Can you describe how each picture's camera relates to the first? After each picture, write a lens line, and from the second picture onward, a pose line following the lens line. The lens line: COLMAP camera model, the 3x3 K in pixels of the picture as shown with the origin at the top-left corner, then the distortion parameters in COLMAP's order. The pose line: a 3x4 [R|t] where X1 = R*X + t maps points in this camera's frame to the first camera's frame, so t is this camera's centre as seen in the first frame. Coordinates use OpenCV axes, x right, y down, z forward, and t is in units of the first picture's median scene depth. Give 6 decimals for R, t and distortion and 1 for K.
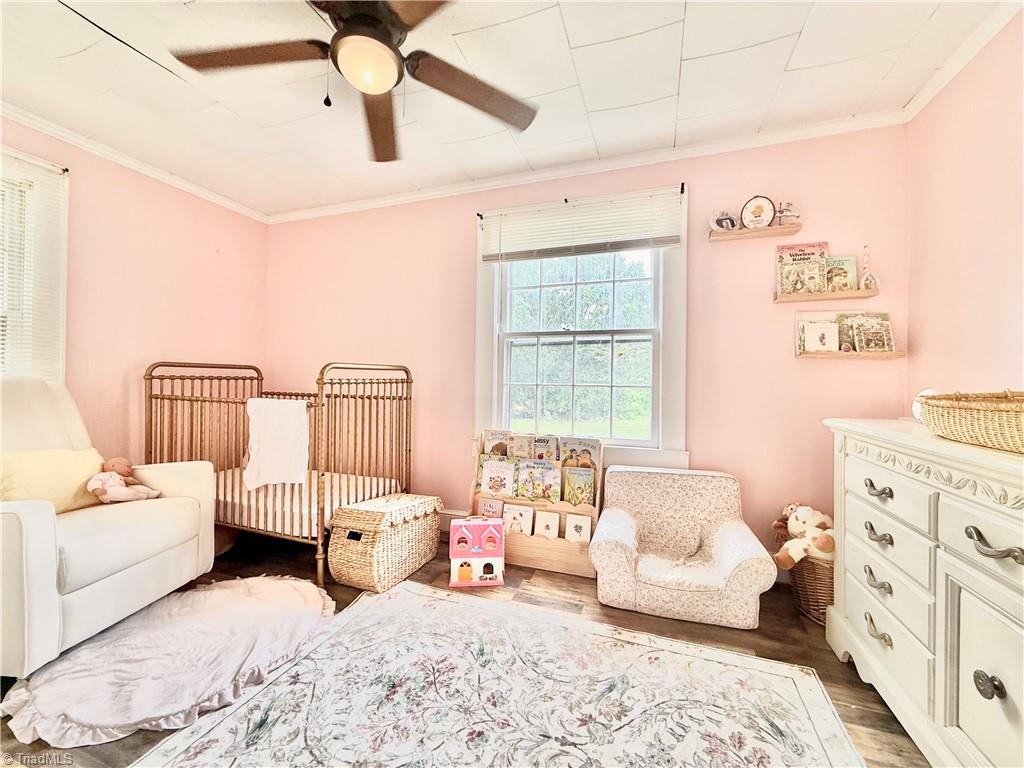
lens RADIAL K [[413.0, 0, 511.9], [0, 413.0, 379.5], [0, 0, 1]] dist [-0.001607, -0.000639]
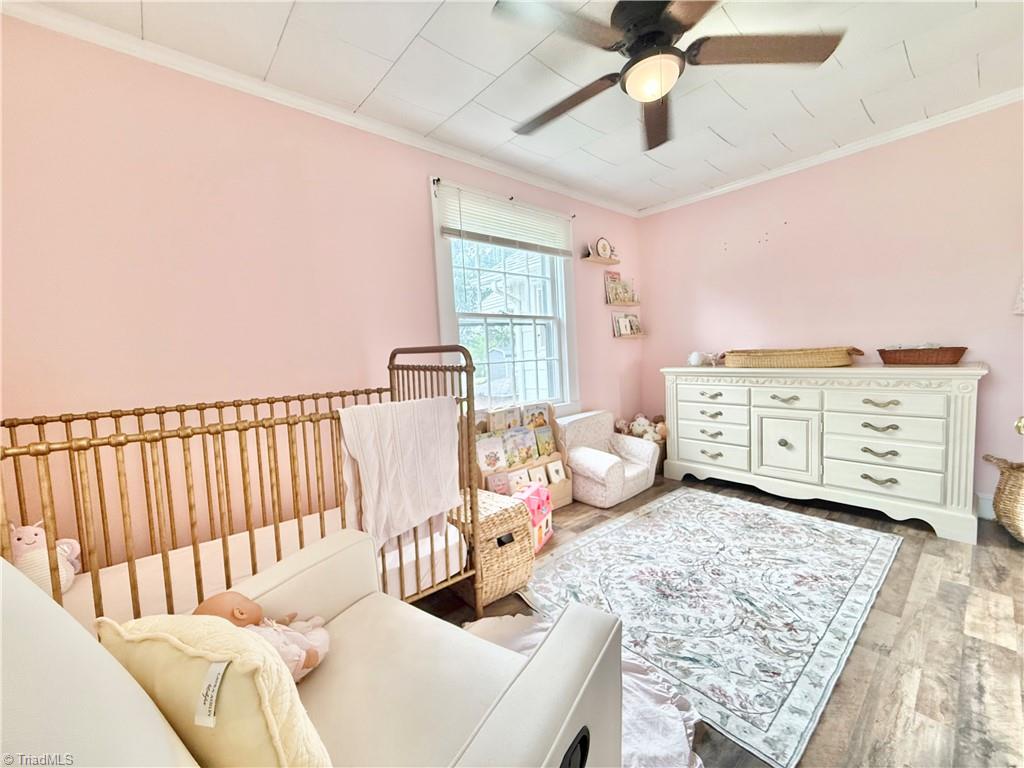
lens RADIAL K [[413.0, 0, 513.6], [0, 413.0, 383.3], [0, 0, 1]] dist [-0.001607, -0.000639]
pose [[0.493248, -0.092355, 0.864972, -0.964958], [0.048240, 0.995722, 0.078806, -0.018222], [-0.868550, 0.002856, 0.495593, 0.473816]]
